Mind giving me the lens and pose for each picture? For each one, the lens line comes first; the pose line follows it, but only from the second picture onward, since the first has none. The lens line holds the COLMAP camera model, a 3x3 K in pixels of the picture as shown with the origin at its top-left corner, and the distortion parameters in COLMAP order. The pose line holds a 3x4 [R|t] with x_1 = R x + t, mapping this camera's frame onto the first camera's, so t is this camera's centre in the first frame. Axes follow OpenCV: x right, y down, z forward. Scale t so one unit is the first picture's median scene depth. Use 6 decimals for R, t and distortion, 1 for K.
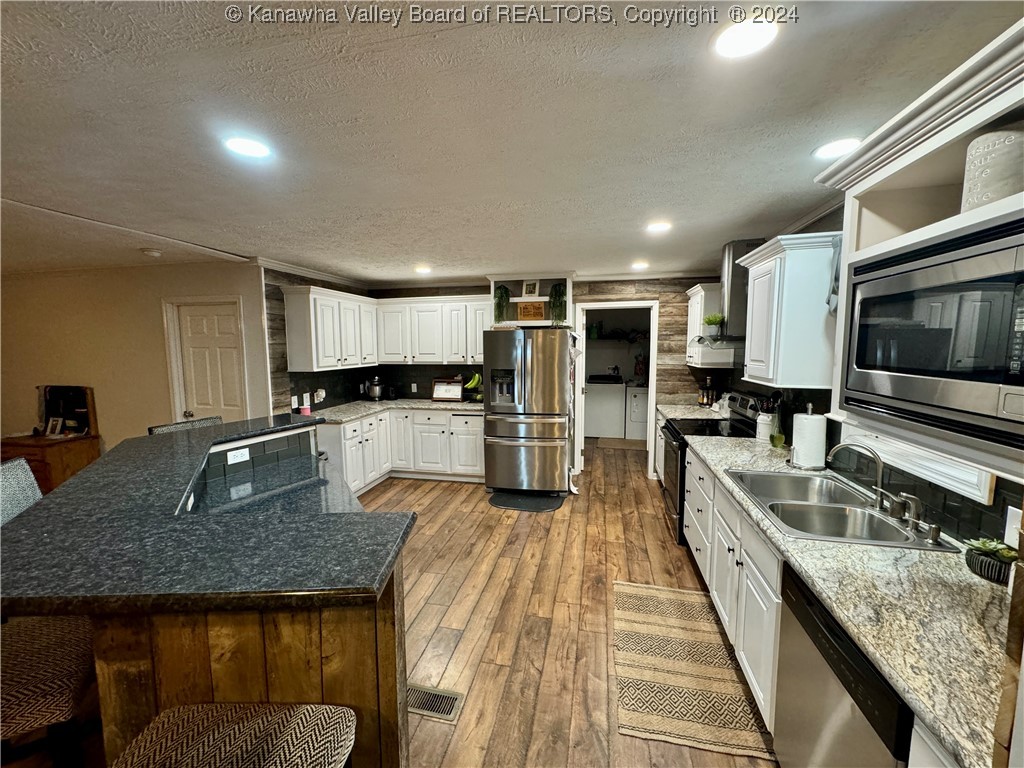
lens RADIAL K [[402.7, 0, 510.9], [0, 402.7, 382.9], [0, 0, 1]] dist [-0.003930, -0.000146]
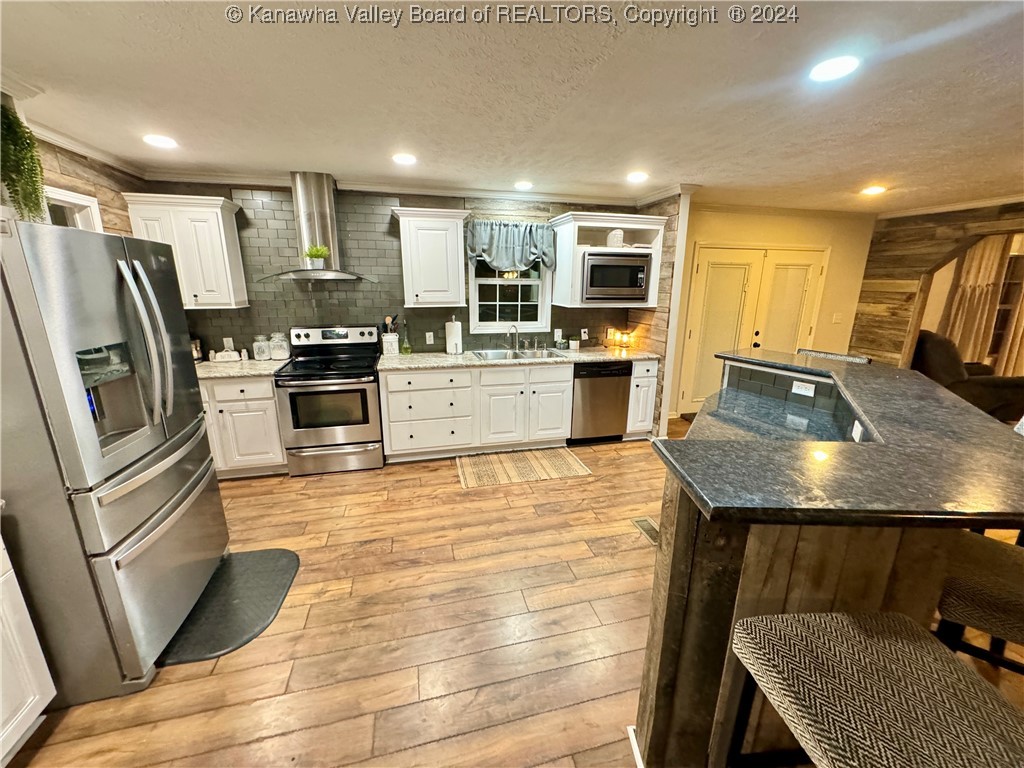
lens RADIAL K [[402.7, 0, 512.7], [0, 402.7, 383.7], [0, 0, 1]] dist [-0.003930, -0.000146]
pose [[-0.442550, -0.220061, 0.869323, -0.652163], [0.082273, 0.955369, 0.283726, -0.098210], [-0.892962, 0.197085, -0.404693, 1.110318]]
